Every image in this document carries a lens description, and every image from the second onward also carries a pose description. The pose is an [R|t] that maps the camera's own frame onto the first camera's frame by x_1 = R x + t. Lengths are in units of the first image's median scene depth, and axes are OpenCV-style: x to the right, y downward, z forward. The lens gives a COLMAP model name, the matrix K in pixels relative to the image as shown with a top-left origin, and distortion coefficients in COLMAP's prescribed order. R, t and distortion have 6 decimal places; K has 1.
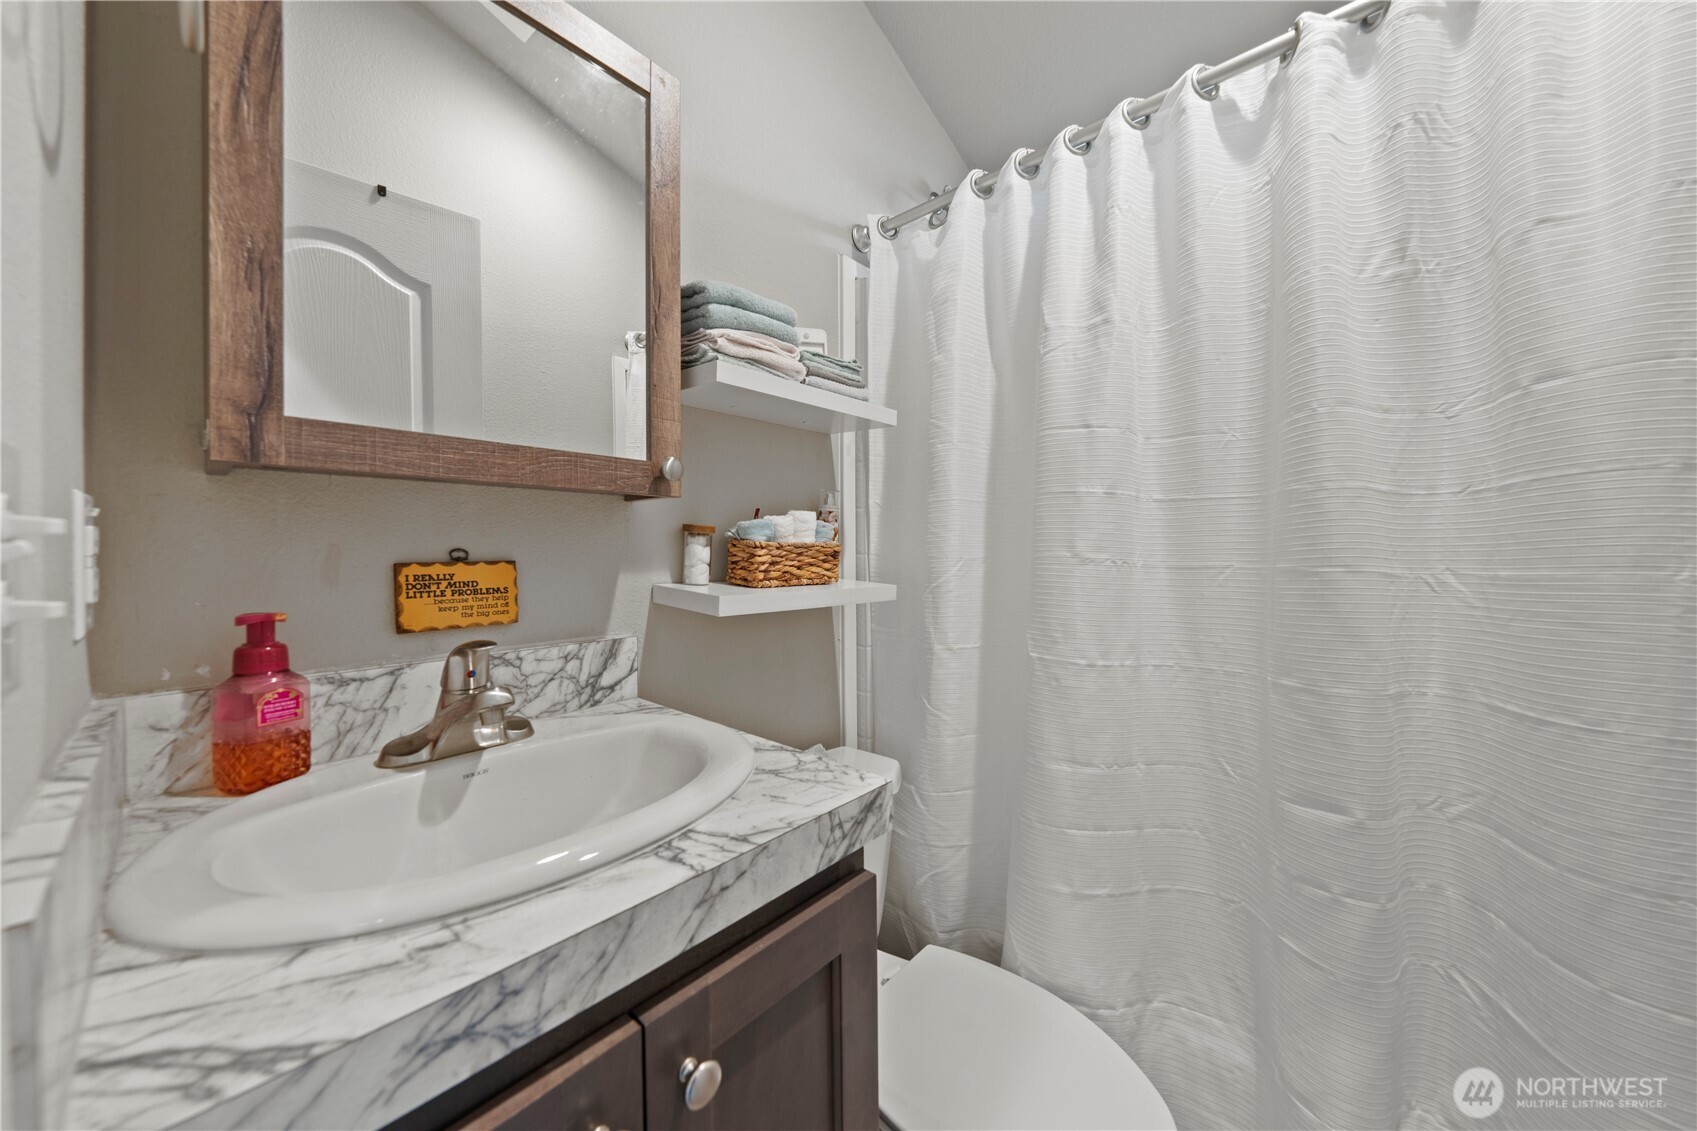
lens RADIAL K [[580.5, 0, 844.7], [0, 580.5, 552.9], [0, 0, 1]] dist [-0.001664, 0.000001]
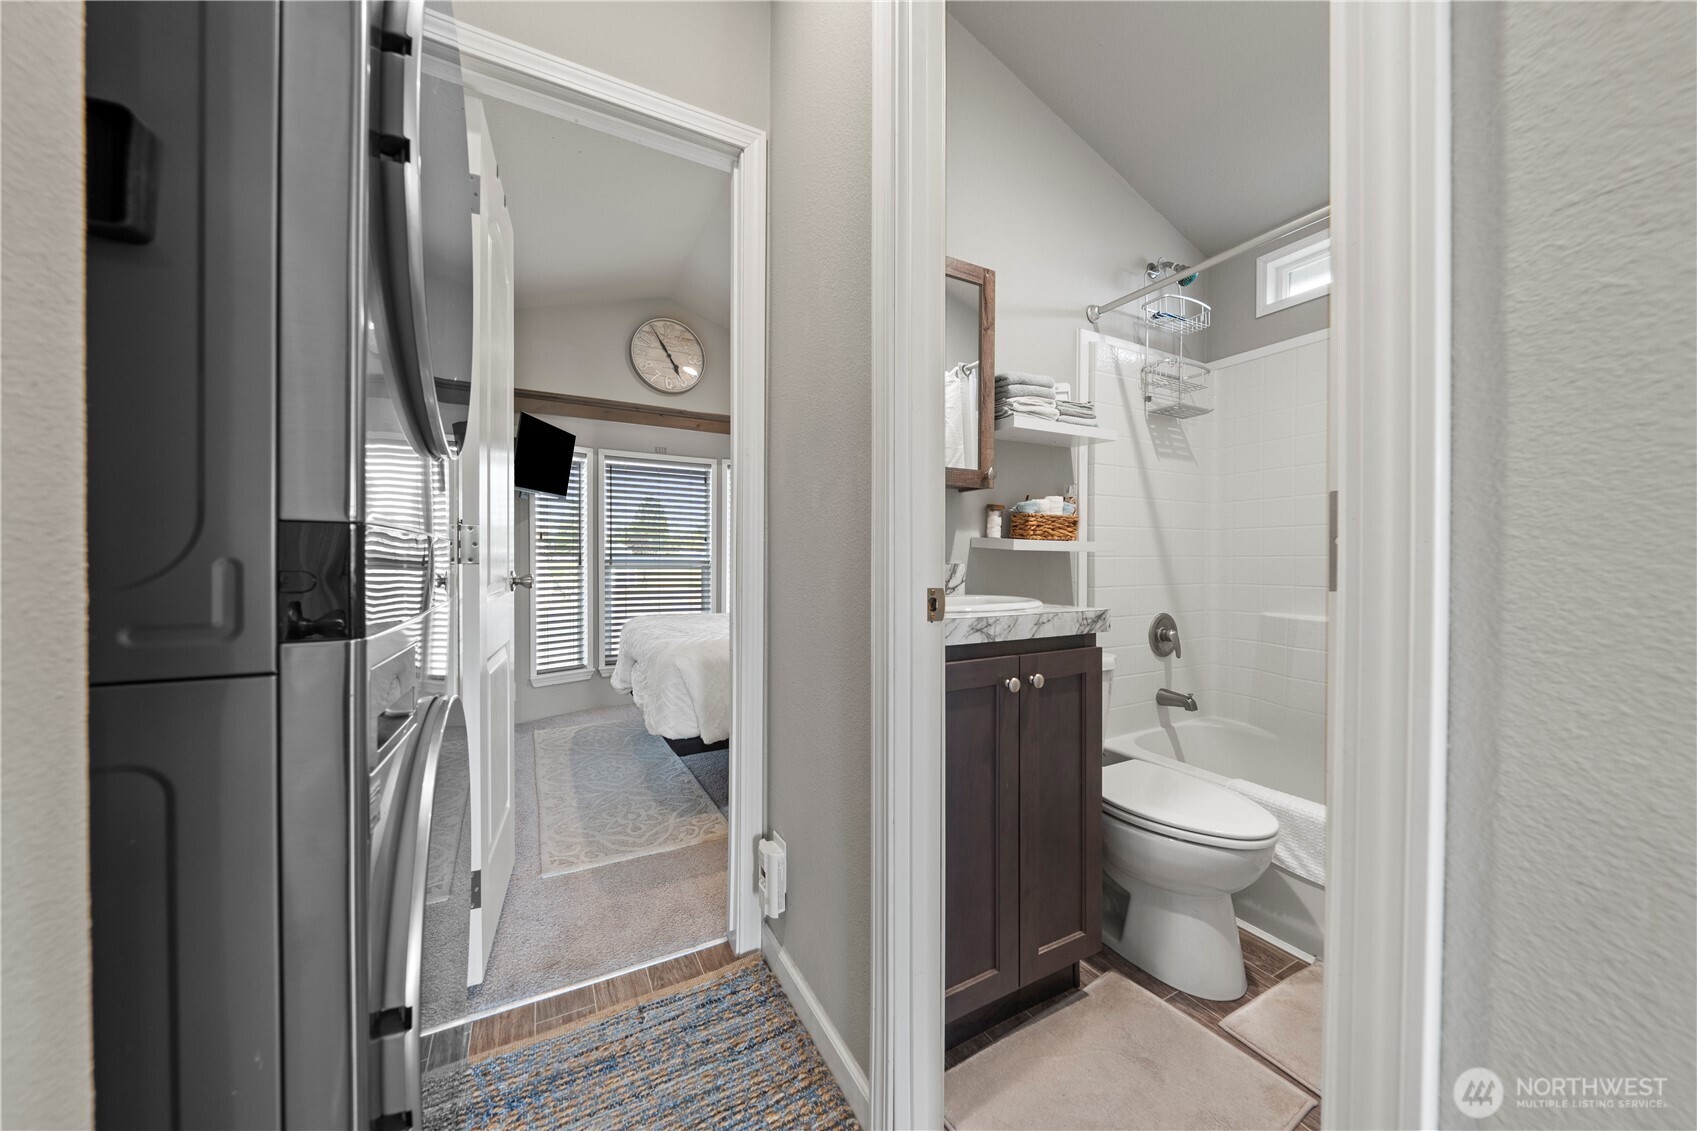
lens RADIAL K [[580.5, 0, 864.1], [0, 580.5, 570.0], [0, 0, 1]] dist [-0.001664, 0.000001]
pose [[0.947188, 0.012473, -0.320435, -0.060441], [-0.007710, 0.999840, 0.016128, 0.130075], [0.320585, -0.012806, 0.947133, -0.845332]]
